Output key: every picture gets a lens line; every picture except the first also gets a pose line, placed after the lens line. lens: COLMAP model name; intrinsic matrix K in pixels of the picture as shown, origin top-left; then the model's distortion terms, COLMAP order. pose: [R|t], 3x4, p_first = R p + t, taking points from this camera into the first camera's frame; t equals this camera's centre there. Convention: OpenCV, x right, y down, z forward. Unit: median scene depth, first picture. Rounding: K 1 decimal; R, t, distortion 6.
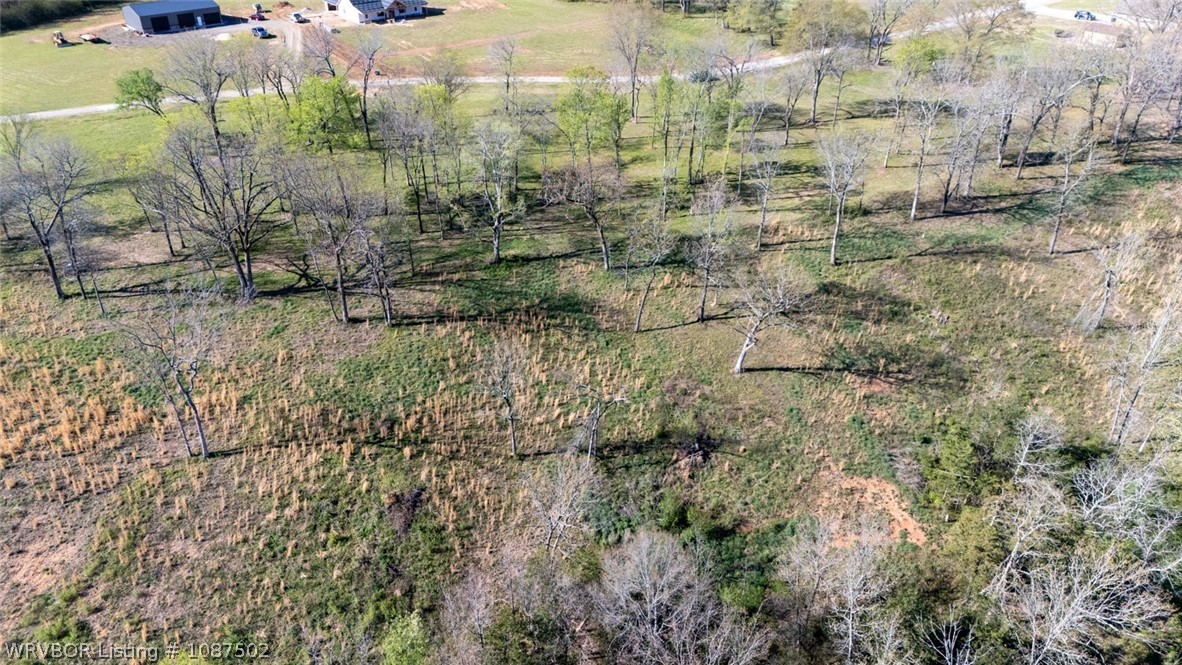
lens RADIAL K [[874.5, 0, 588.5], [0, 874.5, 330.1], [0, 0, 1]] dist [0.068249, -0.059481]
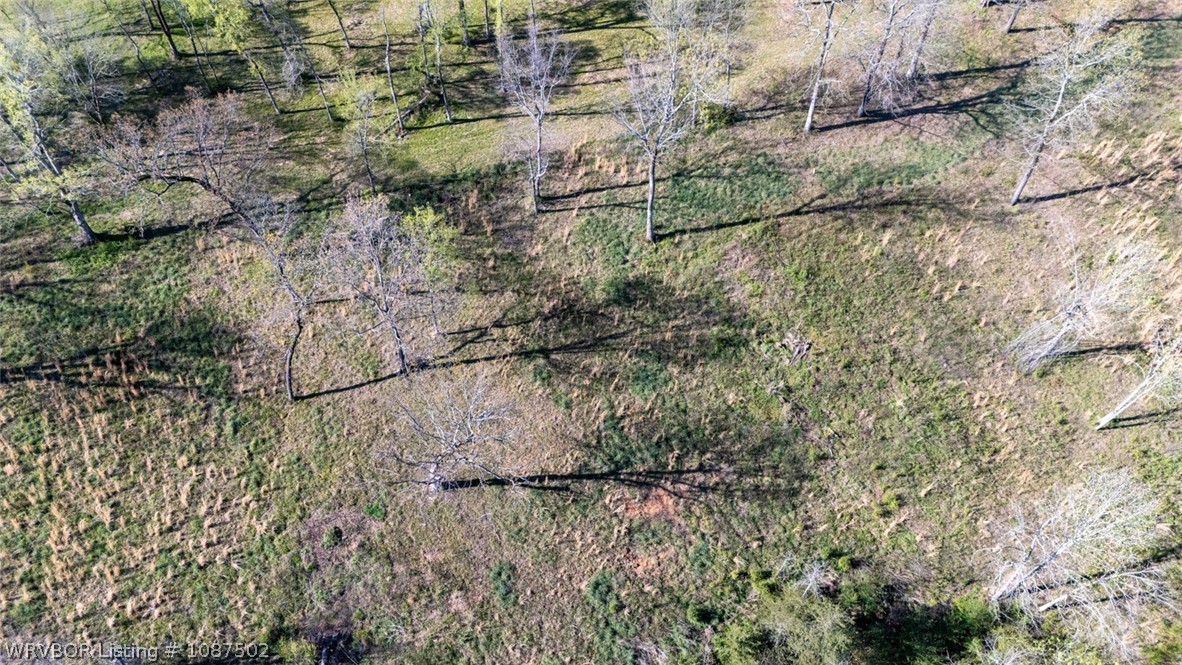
lens RADIAL K [[874.5, 0, 585.7], [0, 874.5, 329.3], [0, 0, 1]] dist [0.068249, -0.059481]
pose [[0.999291, 0.027357, -0.025851, 0.249788], [-0.014165, 0.909668, 0.415095, -0.275290], [0.034871, -0.414435, 0.909411, 0.402395]]
